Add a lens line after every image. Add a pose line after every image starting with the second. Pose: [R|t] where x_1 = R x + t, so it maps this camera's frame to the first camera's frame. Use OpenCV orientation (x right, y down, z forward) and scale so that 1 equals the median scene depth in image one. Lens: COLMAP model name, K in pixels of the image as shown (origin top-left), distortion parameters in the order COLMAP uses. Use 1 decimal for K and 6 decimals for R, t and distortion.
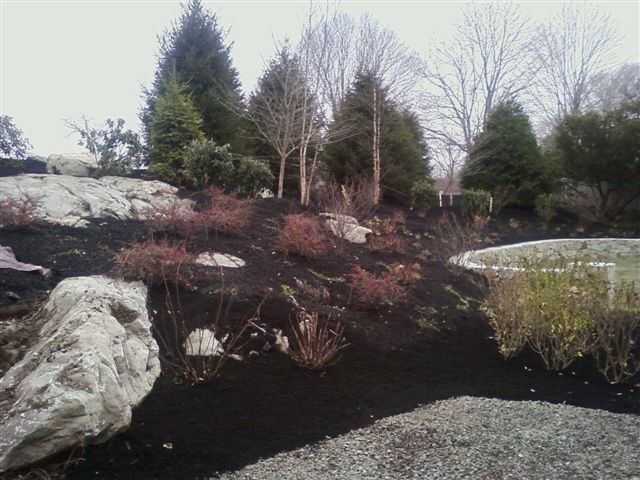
lens RADIAL K [[655.6, 0, 294.8], [0, 655.6, 298.1], [0, 0, 1]] dist [-0.034804, -0.004381]
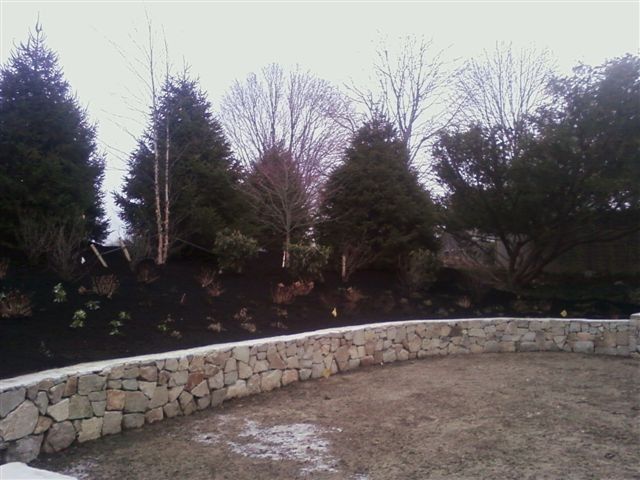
lens RADIAL K [[633.5, 0, 329.2], [0, 633.5, 264.0], [0, 0, 1]] dist [0.005562, -0.131036]
pose [[0.999223, 0.000885, 0.039403, 0.282715], [0.005130, 0.988324, -0.152278, -0.049027], [-0.039078, 0.152362, 0.987552, 0.382231]]
